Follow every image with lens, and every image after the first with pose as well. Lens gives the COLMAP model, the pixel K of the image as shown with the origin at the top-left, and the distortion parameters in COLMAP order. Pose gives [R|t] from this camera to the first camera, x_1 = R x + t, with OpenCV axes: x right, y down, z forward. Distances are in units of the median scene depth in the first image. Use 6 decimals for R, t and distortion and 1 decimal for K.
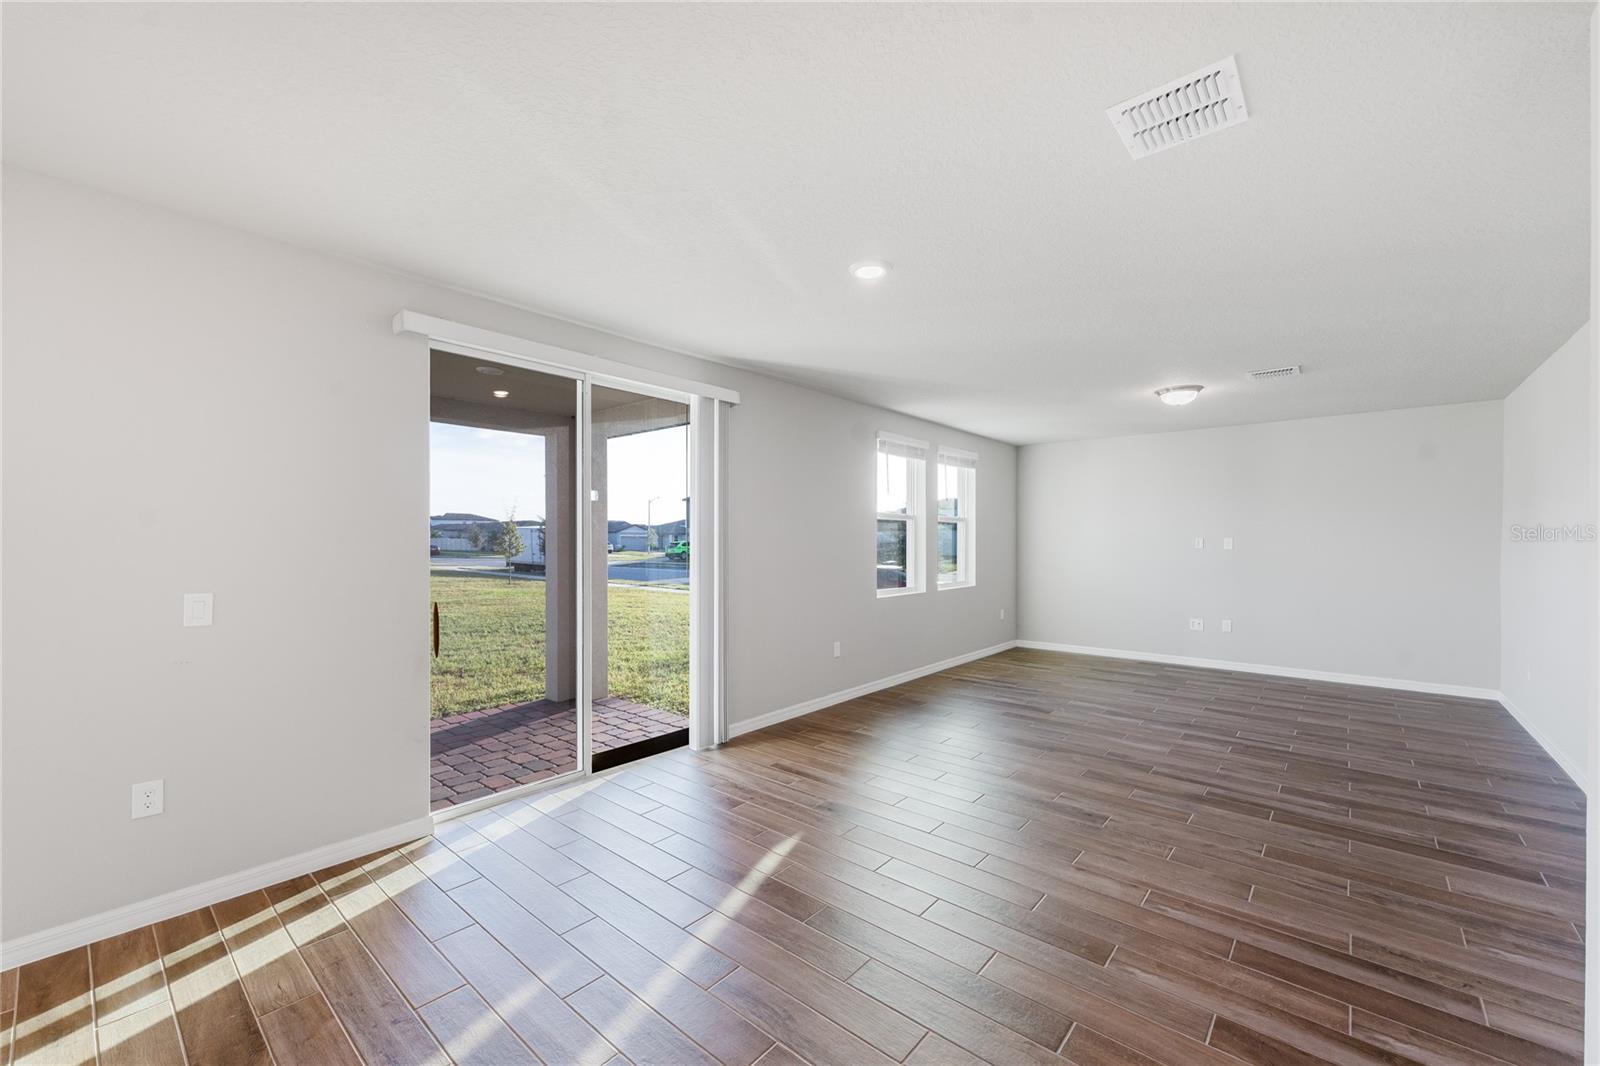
lens RADIAL K [[638.9, 0, 799.2], [0, 638.9, 544.1], [0, 0, 1]] dist [0.002106, 0.000261]
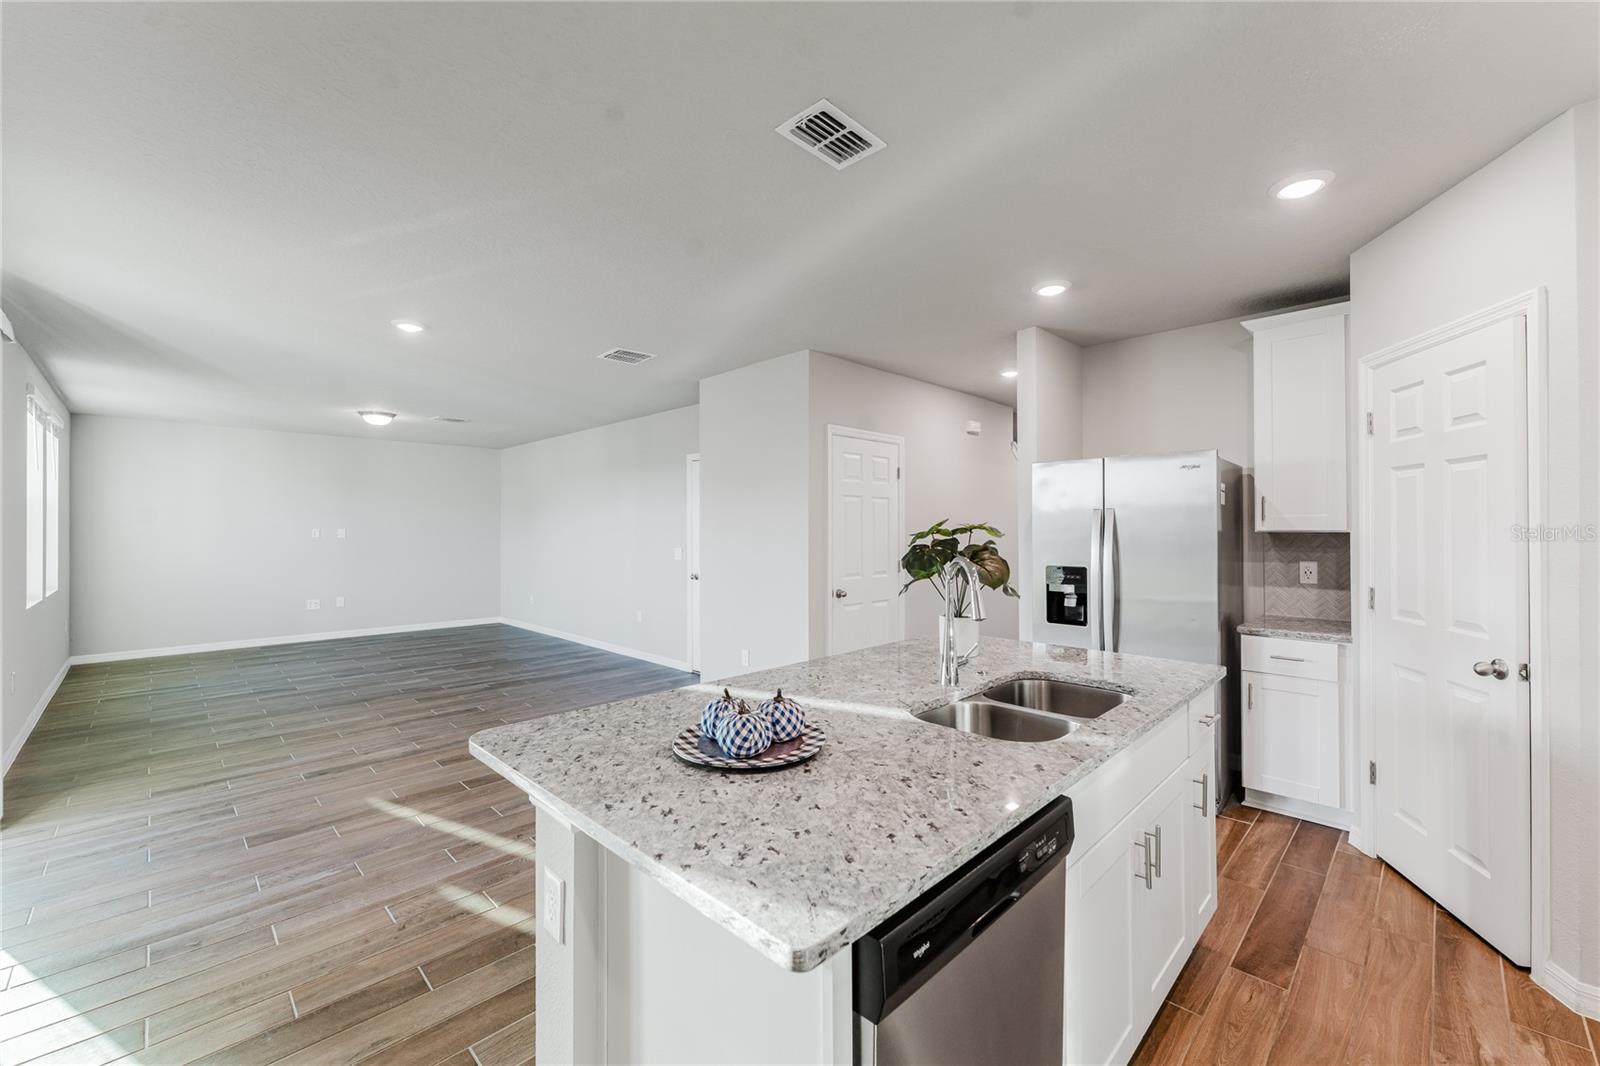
lens RADIAL K [[638.9, 0, 803.2], [0, 638.9, 527.9], [0, 0, 1]] dist [0.002106, 0.000261]
pose [[0.069825, 0.003581, 0.997553, -0.686213], [0.008396, 0.999956, -0.004178, 0.001423], [-0.997524, 0.008668, 0.069792, 0.062104]]
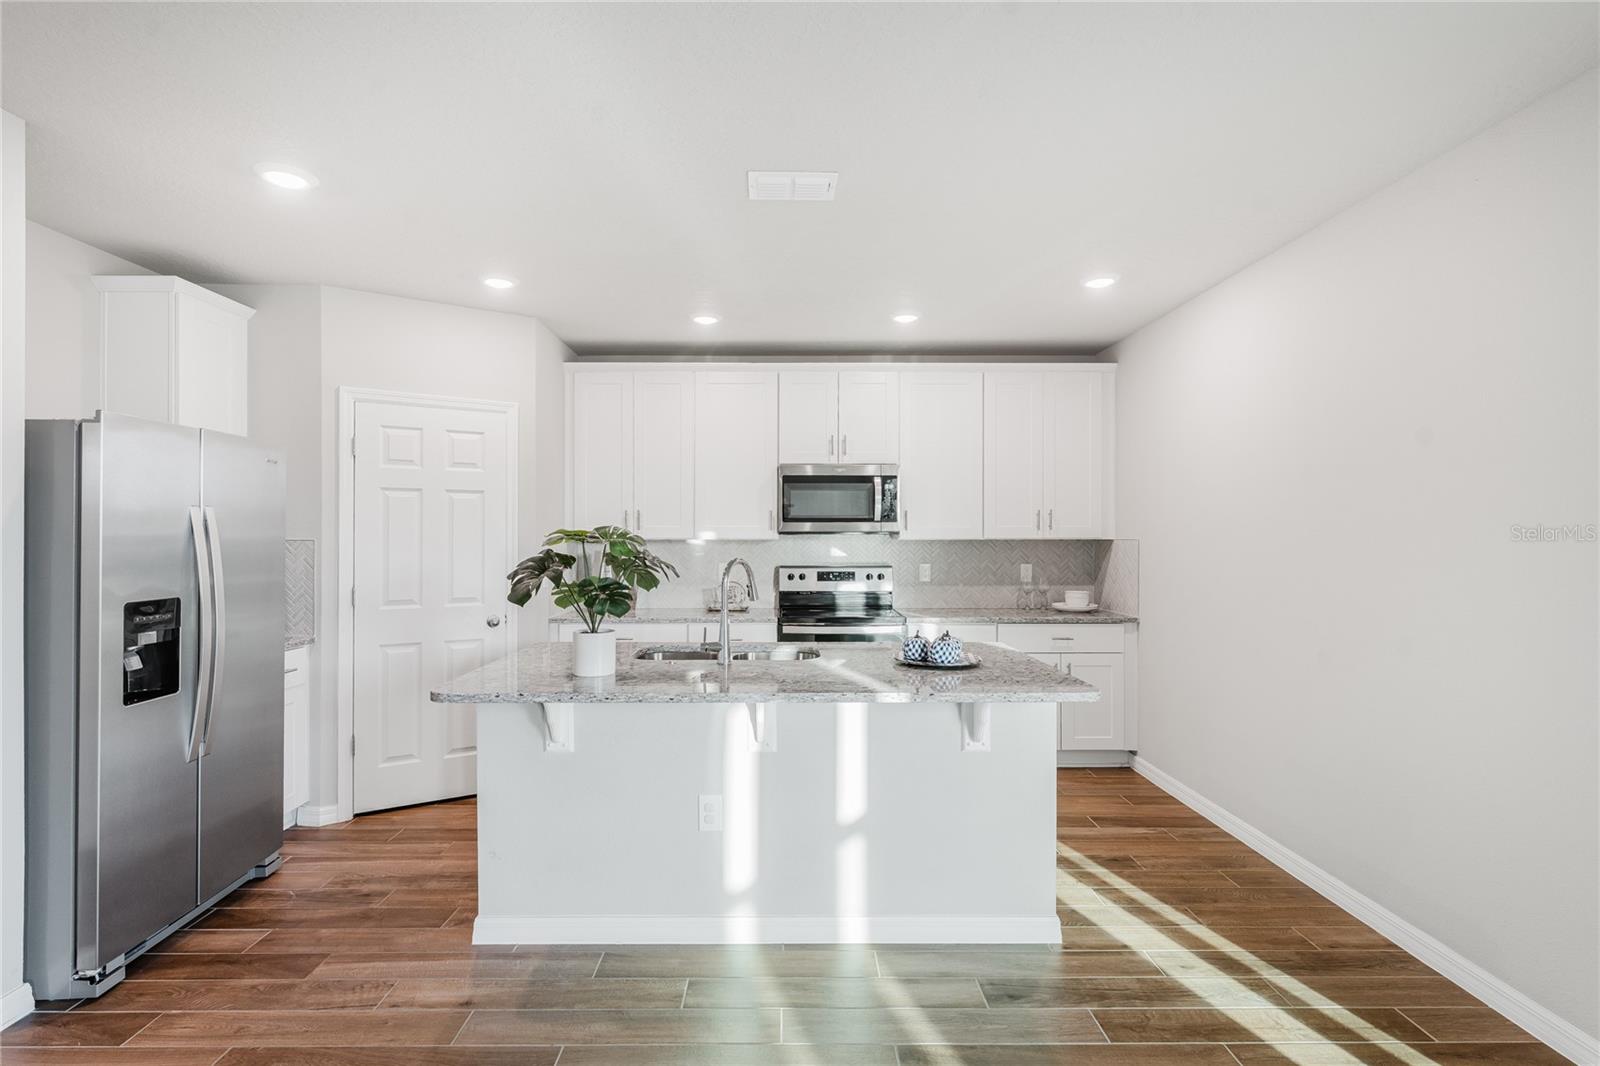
lens RADIAL K [[762.2, 0, 789.8], [0, 762.2, 530.0], [0, 0, 1]] dist [-0.001473, 0.000274]
pose [[-0.751941, -0.004369, -0.659216, 0.087971], [-0.003715, 0.999990, -0.002389, -0.002822], [0.659220, 0.000653, -0.751950, 0.484003]]
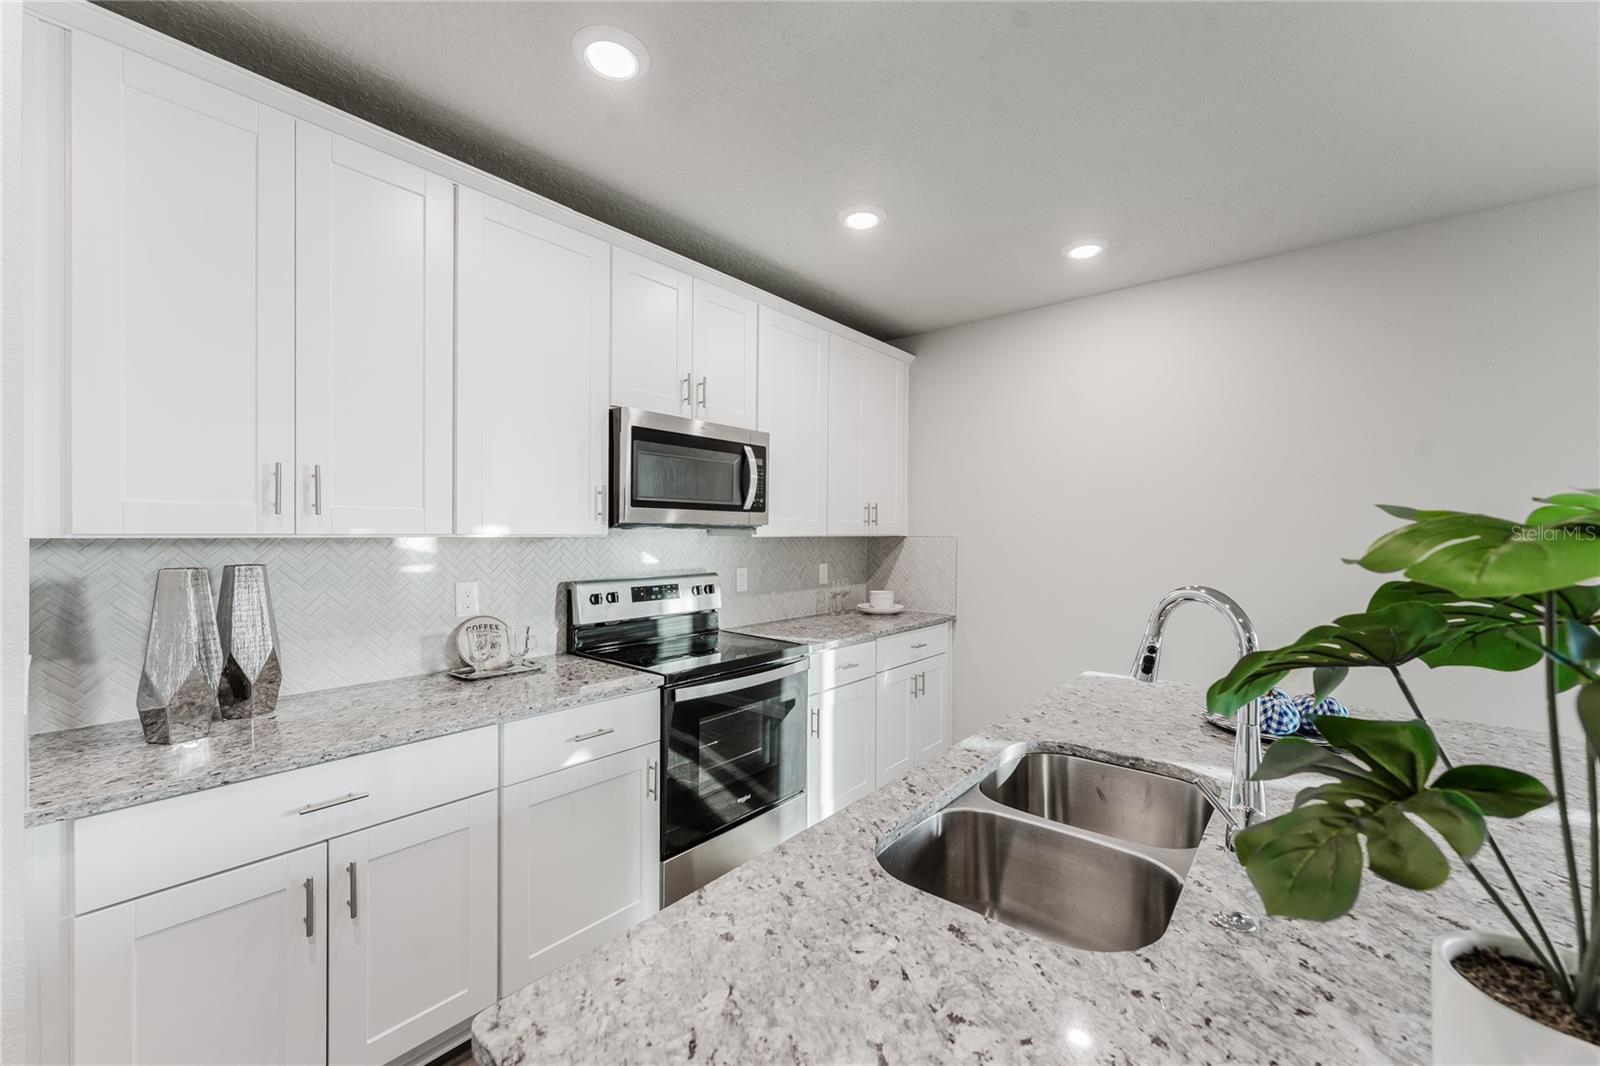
lens RADIAL K [[638.9, 0, 800.4], [0, 638.9, 532.2], [0, 0, 1]] dist [0.002106, 0.000261]
pose [[0.020881, 0.000958, -0.999782, -0.073804], [-0.010884, 0.999941, 0.000731, 0.001703], [0.999723, 0.010866, 0.020890, -0.145853]]
